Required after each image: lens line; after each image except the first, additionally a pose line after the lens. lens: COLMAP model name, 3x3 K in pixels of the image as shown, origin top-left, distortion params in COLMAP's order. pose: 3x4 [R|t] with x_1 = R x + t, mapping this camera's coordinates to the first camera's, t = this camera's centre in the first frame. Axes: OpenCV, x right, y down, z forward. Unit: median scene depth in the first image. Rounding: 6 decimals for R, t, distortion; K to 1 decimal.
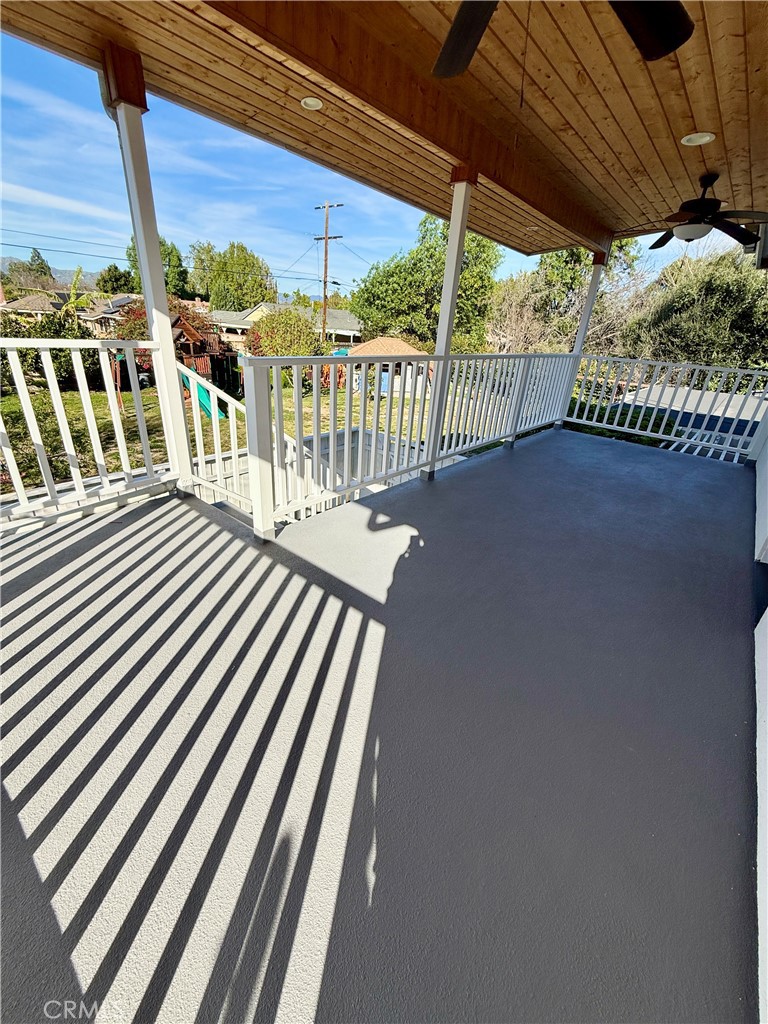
lens RADIAL K [[411.7, 0, 382.2], [0, 411.7, 510.7], [0, 0, 1]] dist [0.001359, 0.000141]
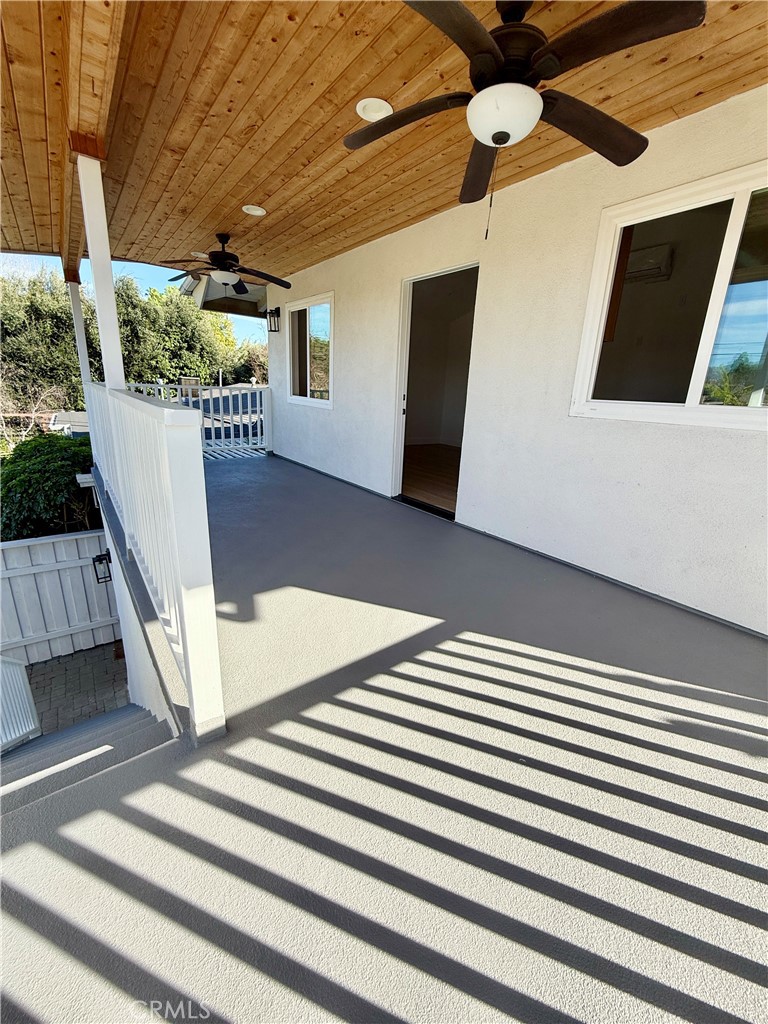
lens RADIAL K [[411.7, 0, 386.8], [0, 411.7, 512.5], [0, 0, 1]] dist [0.001359, 0.000141]
pose [[0.207516, -0.336857, 0.918403, -0.605699], [0.379135, 0.893155, 0.241930, -0.219108], [-0.901773, 0.297994, 0.313058, 0.499531]]
